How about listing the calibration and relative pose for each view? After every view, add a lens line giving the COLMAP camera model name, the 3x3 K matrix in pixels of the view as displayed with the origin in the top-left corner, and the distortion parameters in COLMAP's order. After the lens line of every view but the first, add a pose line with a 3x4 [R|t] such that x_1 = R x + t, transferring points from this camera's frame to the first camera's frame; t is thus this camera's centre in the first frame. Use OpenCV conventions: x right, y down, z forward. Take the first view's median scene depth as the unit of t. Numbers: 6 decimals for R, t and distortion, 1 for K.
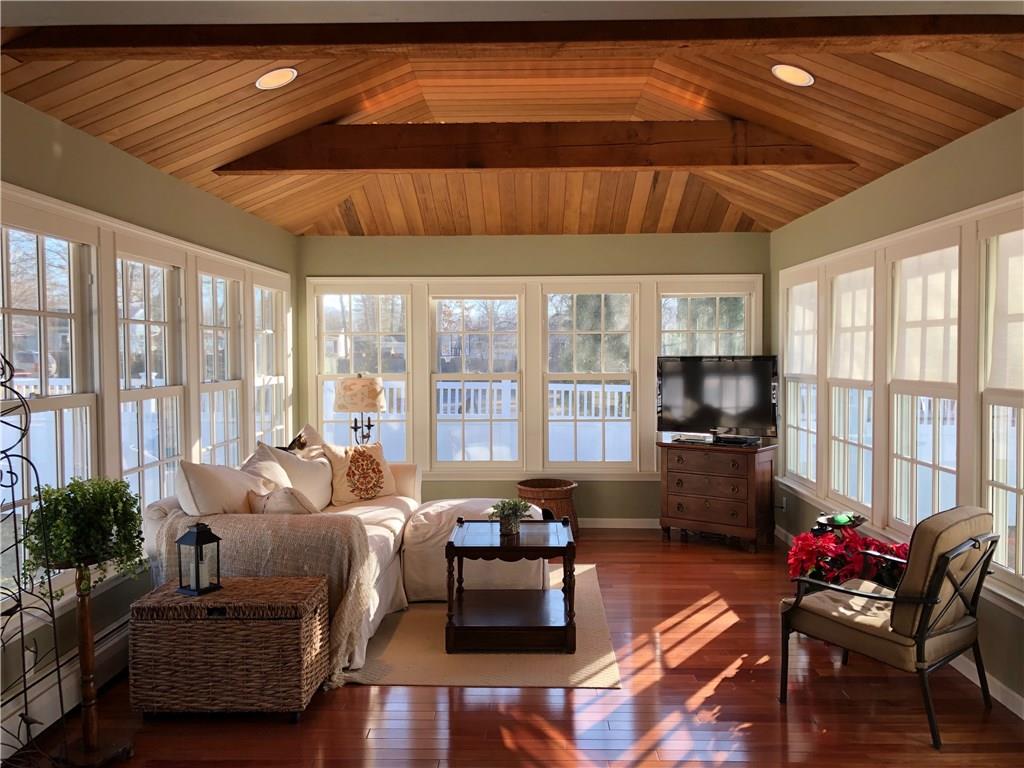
lens RADIAL K [[842.9, 0, 505.5], [0, 842.9, 384.4], [0, 0, 1]] dist [0.015995, -0.002936]
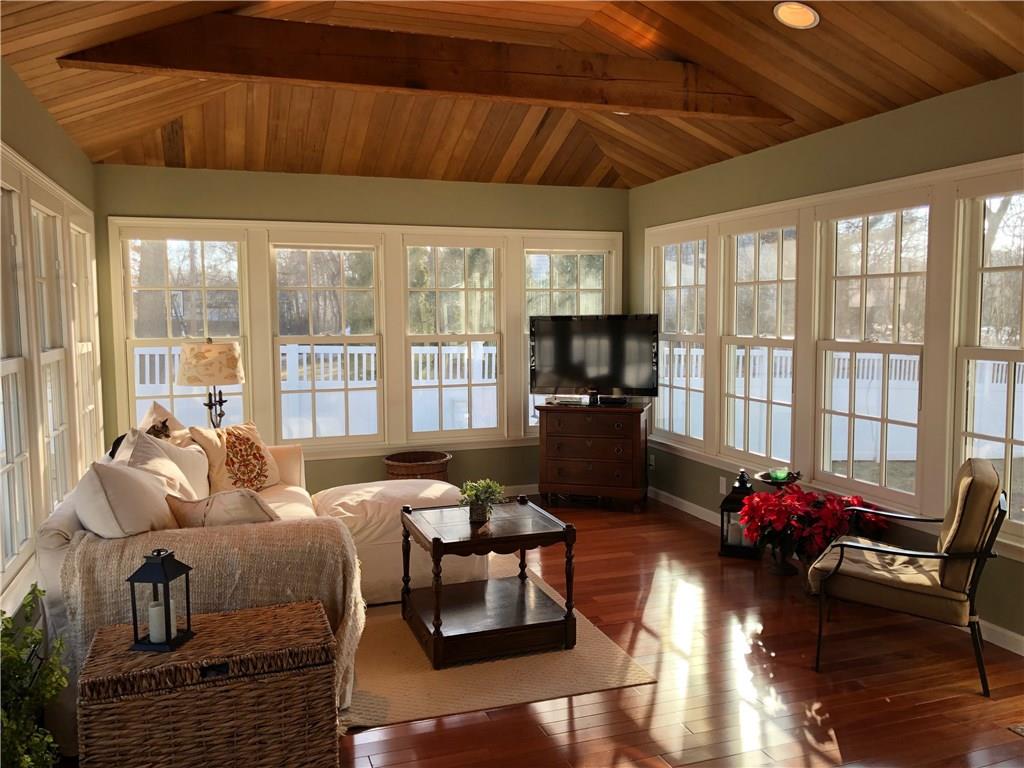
lens RADIAL K [[844.4, 0, 512.0], [0, 844.4, 384.0], [0, 0, 1]] dist [0.028955, -0.006352]
pose [[0.932953, -0.032455, 0.358533, -0.257702], [0.015958, 0.998677, 0.048877, -0.004888], [-0.359645, -0.039878, 0.932237, 0.175113]]
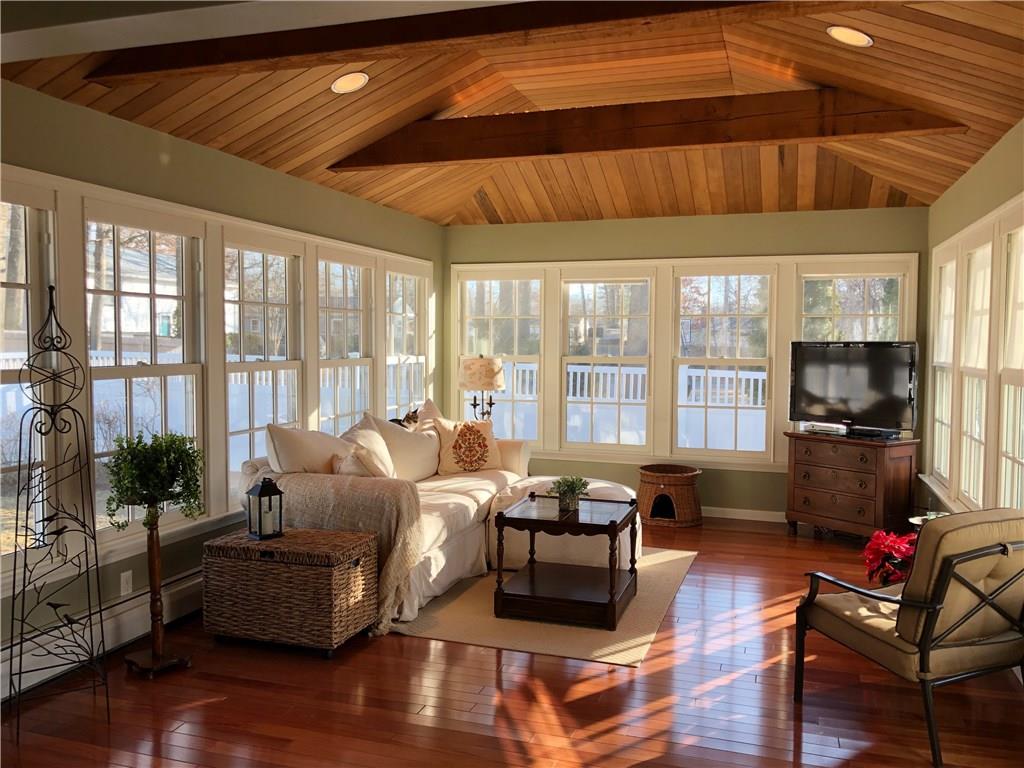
lens RADIAL K [[841.0, 0, 507.8], [0, 841.0, 382.2], [0, 0, 1]] dist [0.028831, -0.019148]
pose [[0.957911, 0.026144, -0.285873, 0.211950], [-0.022565, 0.999620, 0.015807, 0.006638], [0.286178, -0.008691, 0.958137, -0.002846]]
